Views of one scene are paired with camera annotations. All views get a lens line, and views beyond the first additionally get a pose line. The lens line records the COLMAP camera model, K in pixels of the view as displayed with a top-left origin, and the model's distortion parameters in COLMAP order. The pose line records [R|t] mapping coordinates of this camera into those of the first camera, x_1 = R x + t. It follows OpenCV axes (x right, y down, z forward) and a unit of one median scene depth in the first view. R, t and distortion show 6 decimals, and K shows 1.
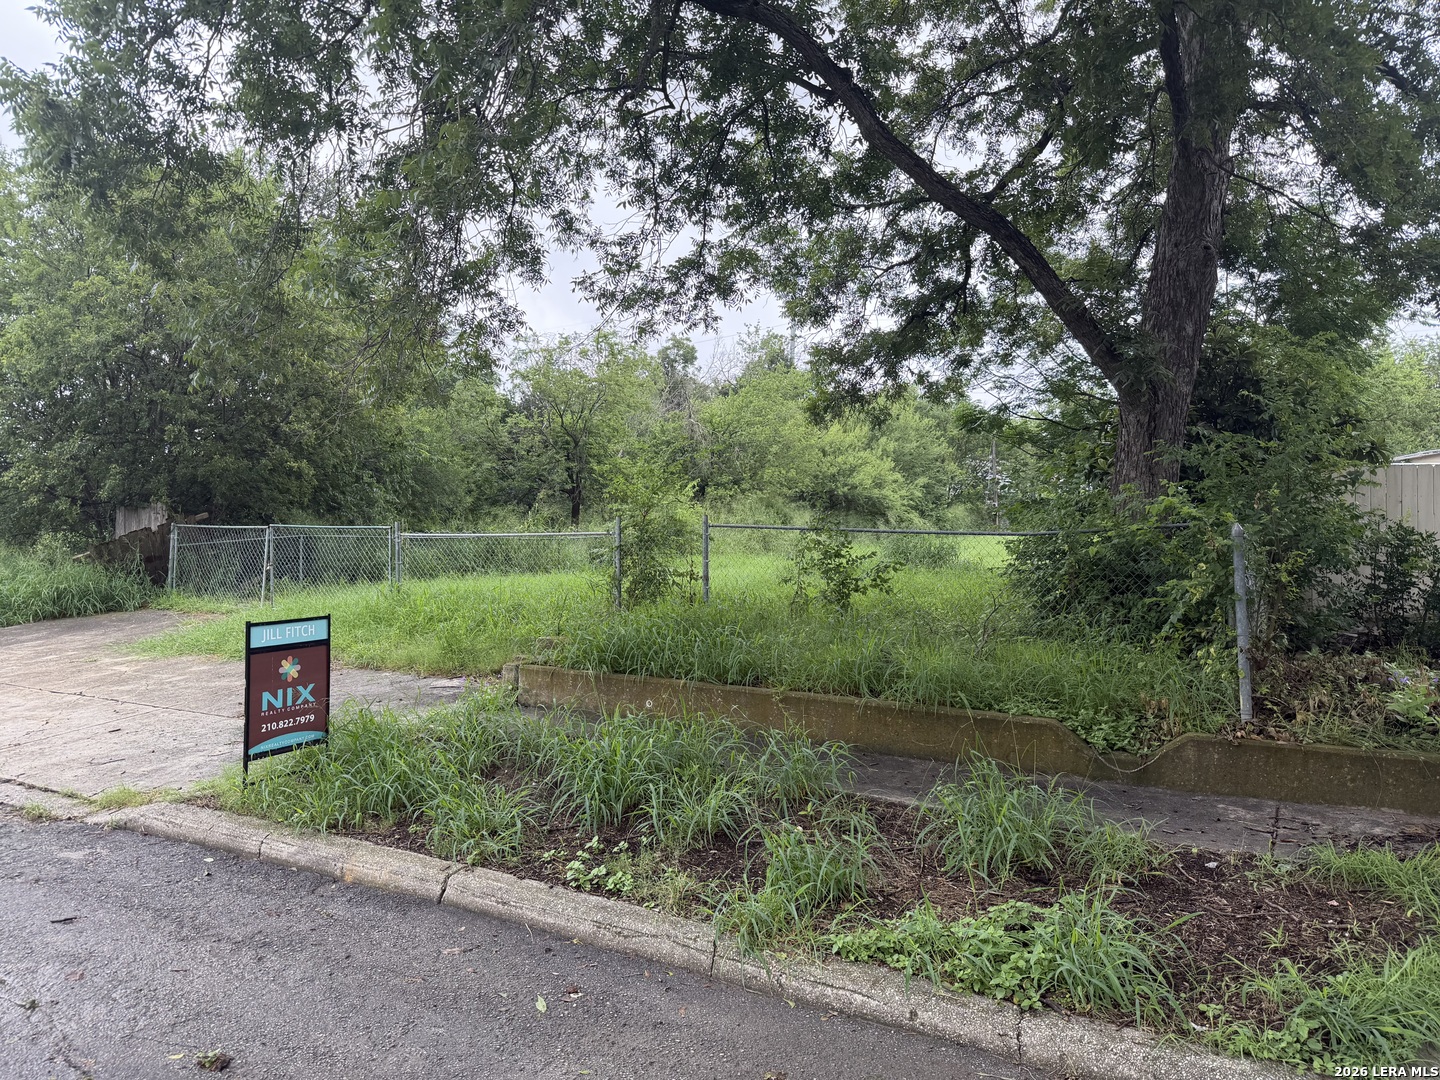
lens RADIAL K [[1034.5, 0, 721.2], [0, 1034.5, 532.3], [0, 0, 1]] dist [0.037351, -0.074096]
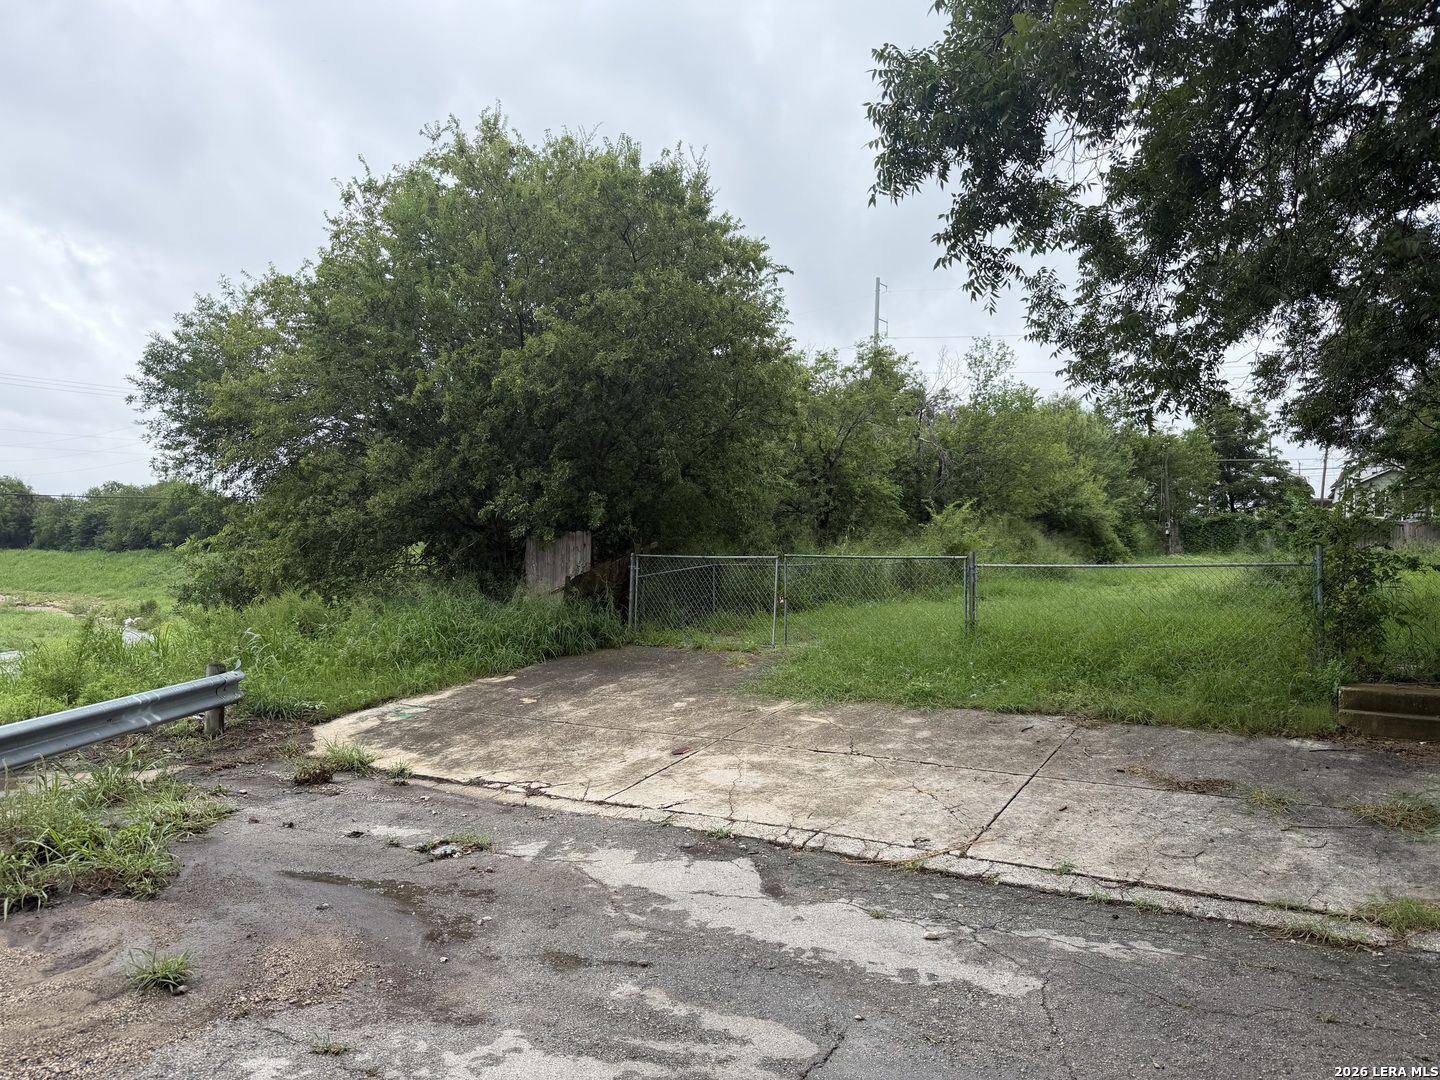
lens RADIAL K [[1034.5, 0, 695.0], [0, 1034.5, 533.3], [0, 0, 1]] dist [0.037351, -0.074096]
pose [[0.997155, -0.006865, -0.075063, -0.433298], [0.005437, 0.999801, -0.019207, -0.008882], [0.075180, 0.018745, 0.996994, 0.071703]]
